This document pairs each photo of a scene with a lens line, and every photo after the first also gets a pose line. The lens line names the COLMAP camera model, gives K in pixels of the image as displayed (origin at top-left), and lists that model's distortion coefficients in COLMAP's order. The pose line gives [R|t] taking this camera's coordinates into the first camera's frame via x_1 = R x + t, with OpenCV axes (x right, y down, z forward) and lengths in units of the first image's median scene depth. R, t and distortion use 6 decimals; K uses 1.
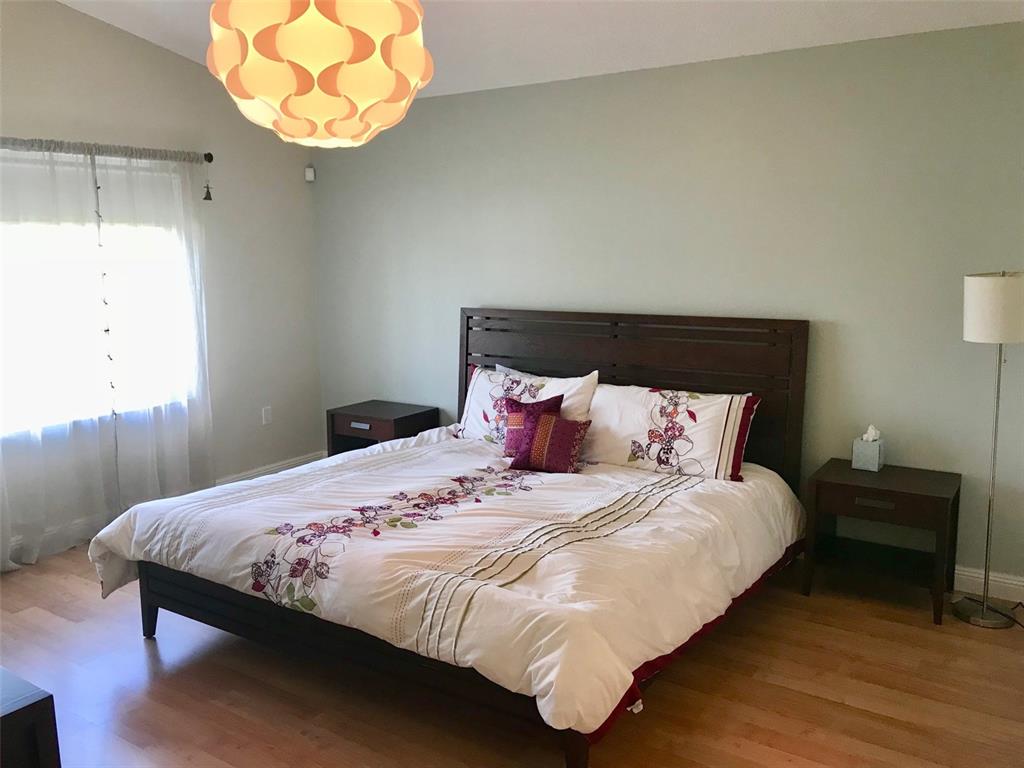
lens RADIAL K [[868.1, 0, 514.2], [0, 868.1, 384.4], [0, 0, 1]] dist [0.031864, -0.062495]
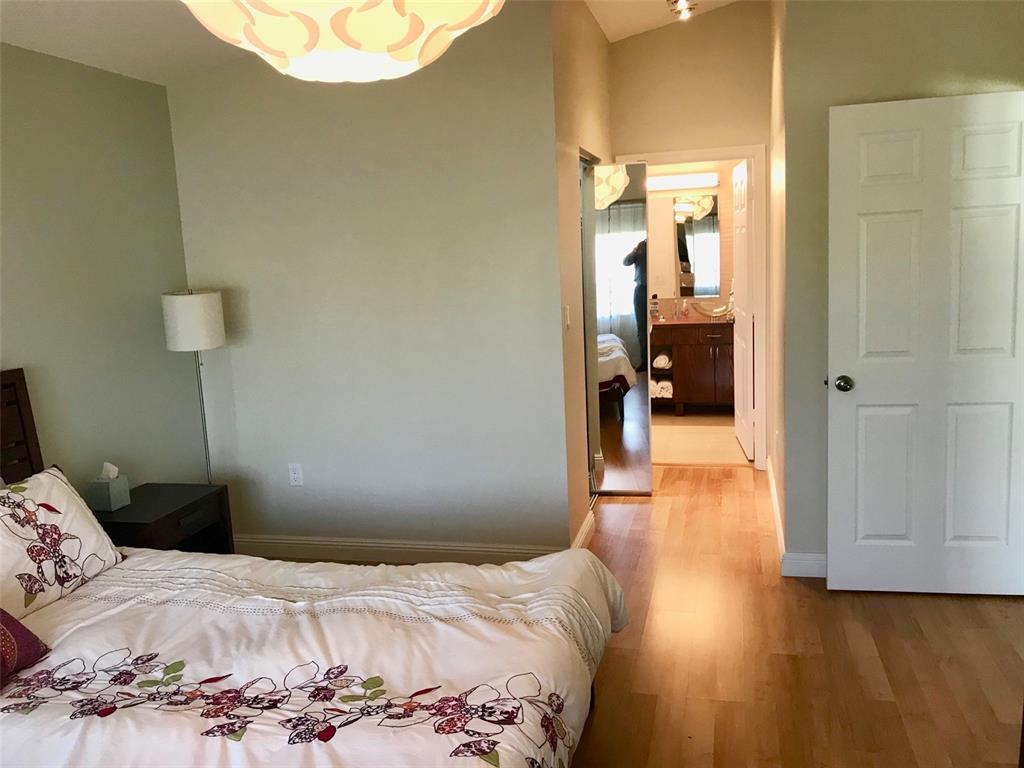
lens RADIAL K [[868.1, 0, 513.4], [0, 868.1, 384.7], [0, 0, 1]] dist [0.031864, -0.062495]
pose [[-0.348259, -0.127860, 0.928637, -0.594778], [0.204375, 0.956466, 0.208337, -0.135582], [-0.914848, 0.262346, -0.306966, 0.841230]]
